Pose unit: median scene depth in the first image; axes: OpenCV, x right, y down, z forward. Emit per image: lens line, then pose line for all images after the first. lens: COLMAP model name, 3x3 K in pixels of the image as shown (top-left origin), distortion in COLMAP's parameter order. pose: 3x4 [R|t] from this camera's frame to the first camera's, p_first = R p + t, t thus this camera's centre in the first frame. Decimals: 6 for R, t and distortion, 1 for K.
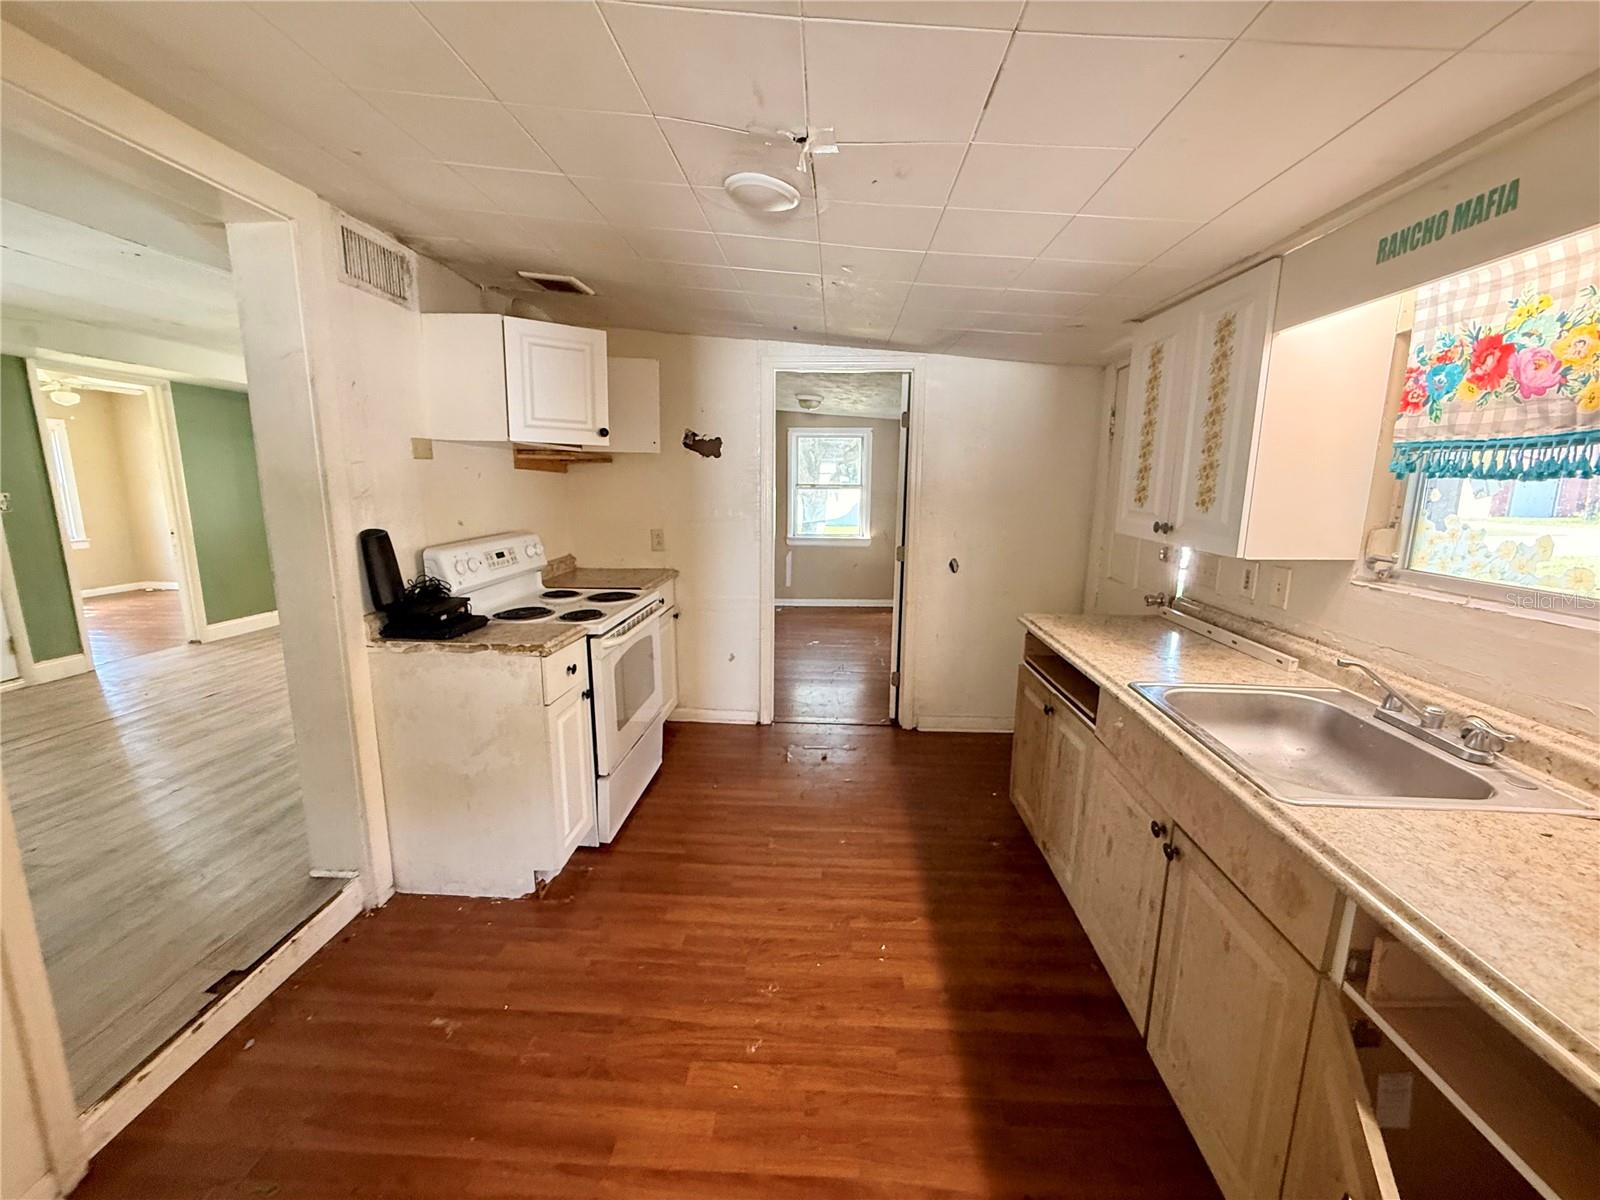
lens RADIAL K [[638.3, 0, 798.5], [0, 638.3, 597.7], [0, 0, 1]] dist [-0.001659, -0.000574]
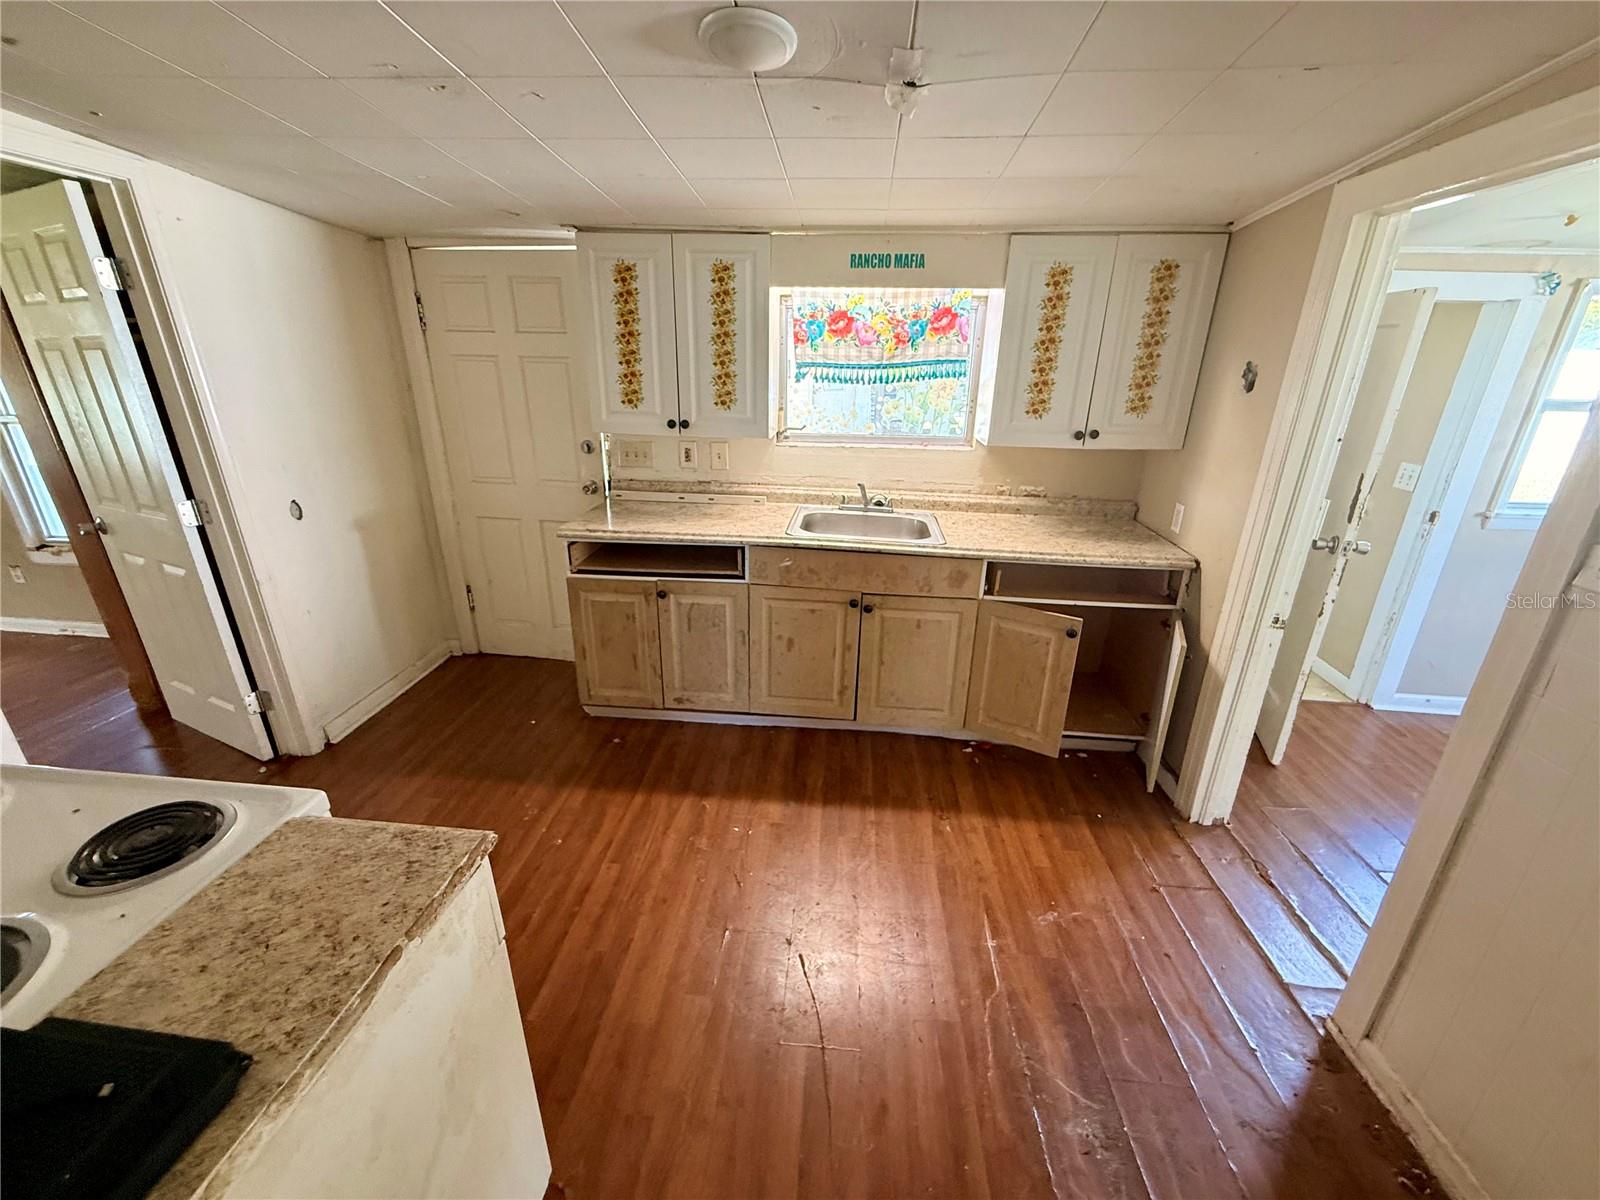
lens RADIAL K [[638.3, 0, 792.7], [0, 638.3, 595.8], [0, 0, 1]] dist [-0.001659, -0.000574]
pose [[0.034042, -0.363182, 0.931096, -1.022465], [0.167597, 0.920518, 0.352929, -0.287110], [-0.985268, 0.144035, 0.092204, 0.988437]]
